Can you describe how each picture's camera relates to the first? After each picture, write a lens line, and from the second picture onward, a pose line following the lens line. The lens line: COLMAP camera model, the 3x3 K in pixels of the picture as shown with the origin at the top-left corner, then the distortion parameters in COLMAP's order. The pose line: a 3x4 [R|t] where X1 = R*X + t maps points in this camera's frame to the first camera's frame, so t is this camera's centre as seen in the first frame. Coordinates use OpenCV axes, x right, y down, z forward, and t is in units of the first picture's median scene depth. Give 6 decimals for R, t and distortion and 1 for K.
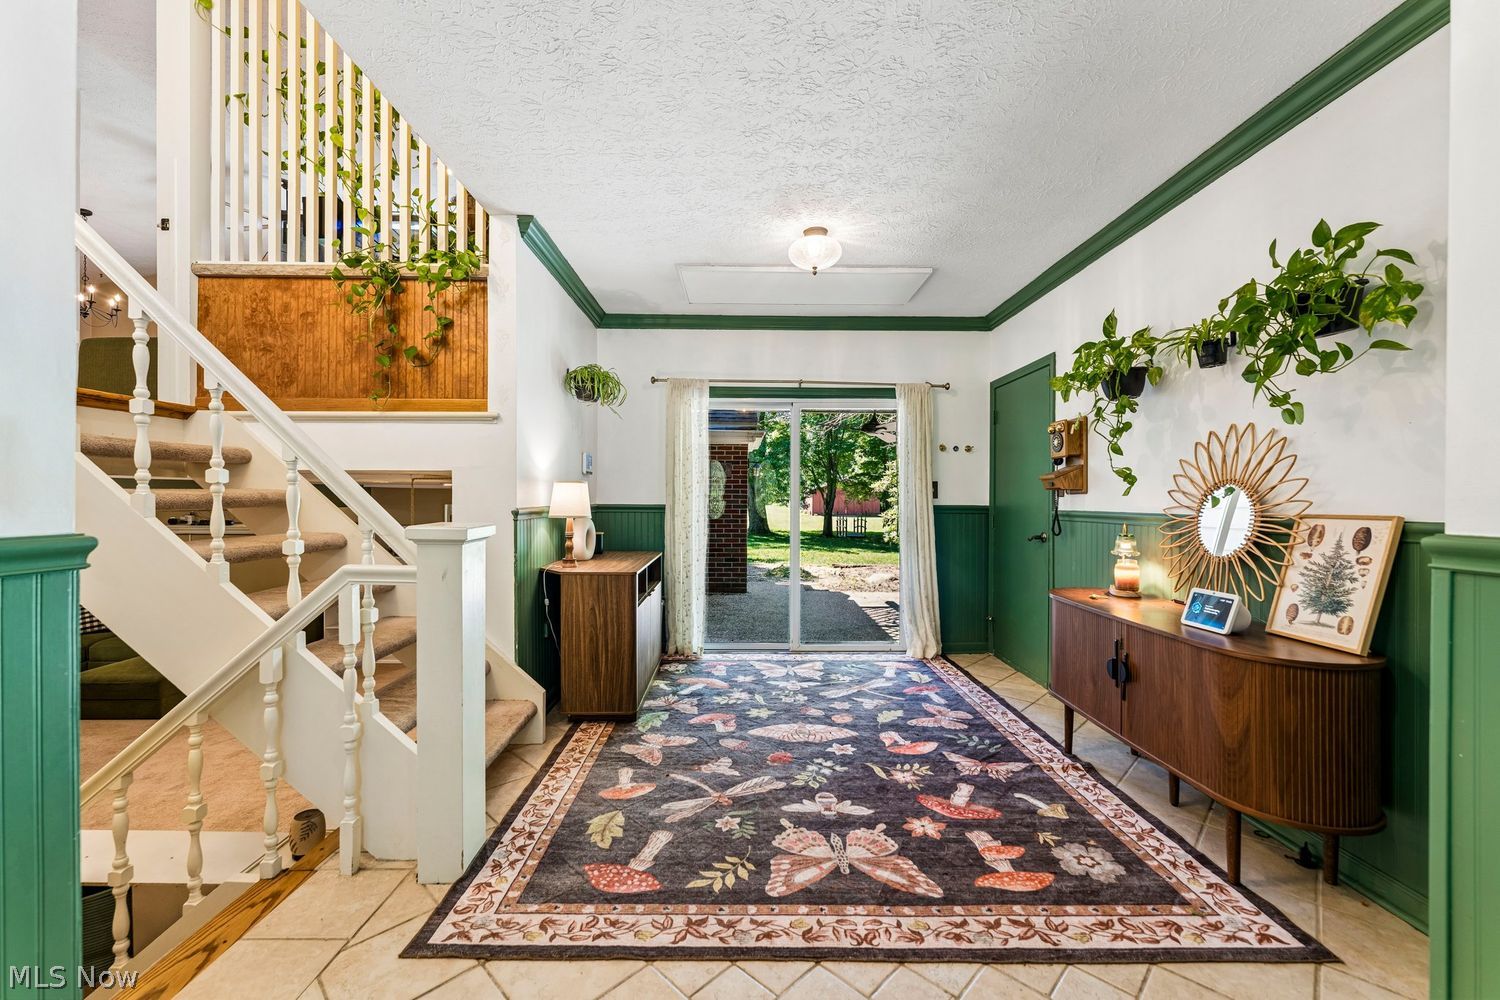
lens RADIAL K [[597.6, 0, 747.5], [0, 597.6, 496.6], [0, 0, 1]] dist [-0.000499, 0.000193]
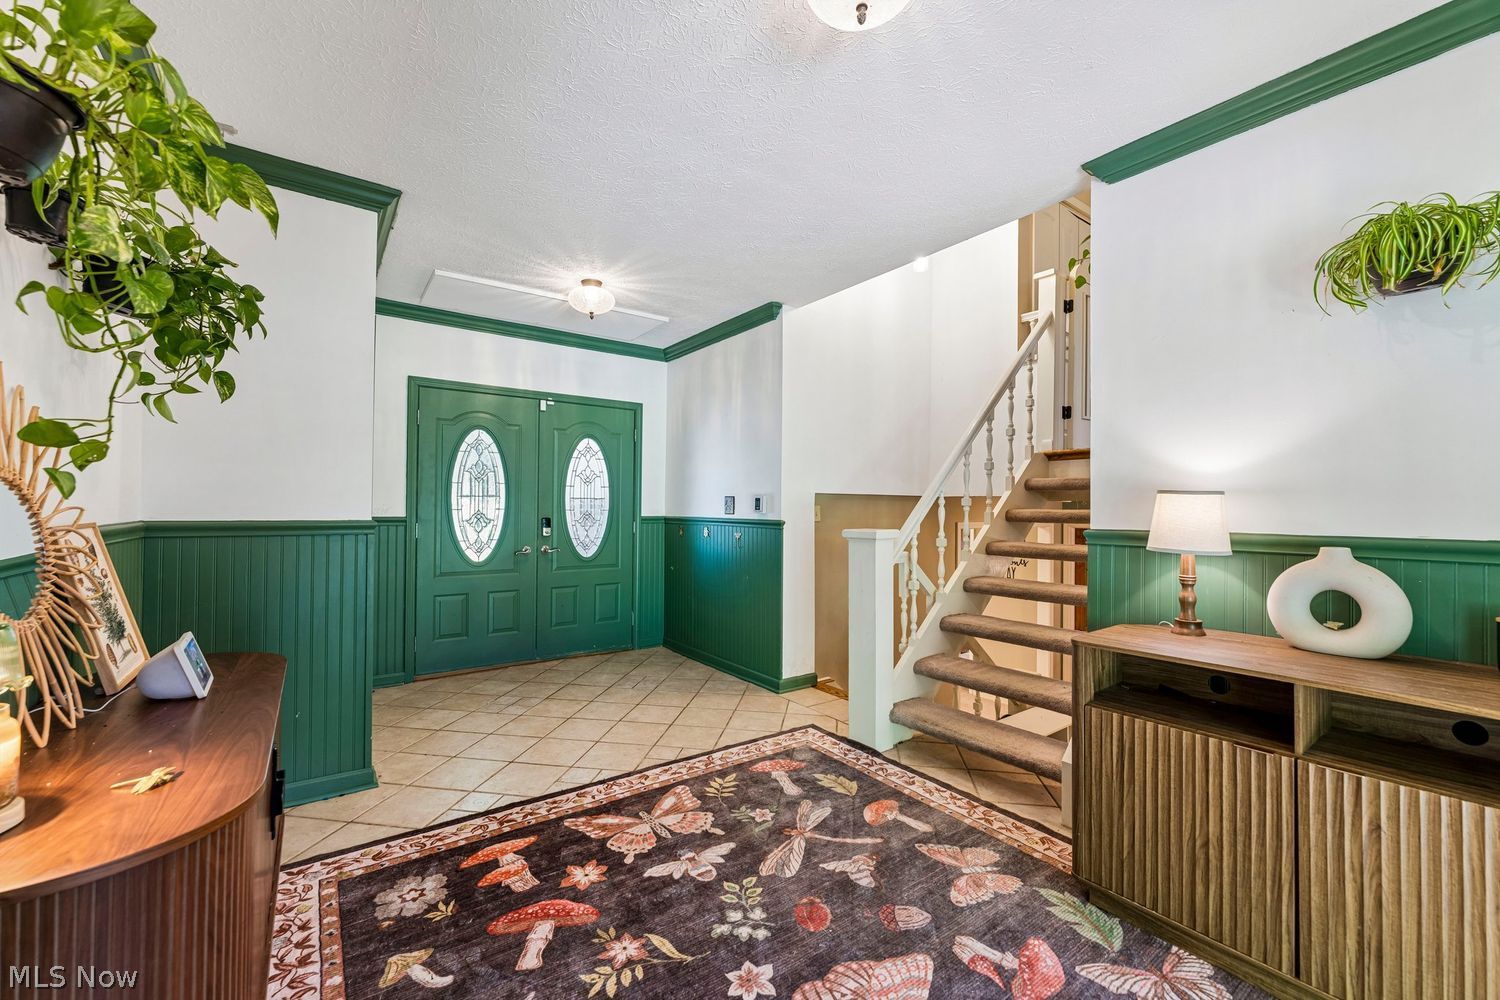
lens RADIAL K [[597.6, 0, 750.1], [0, 597.6, 503.2], [0, 0, 1]] dist [-0.000499, 0.000193]
pose [[-0.814148, -0.016393, -0.580426, 0.677658], [-0.009989, 0.999849, -0.014227, -0.001655], [0.580572, -0.005785, -0.814189, 2.039367]]
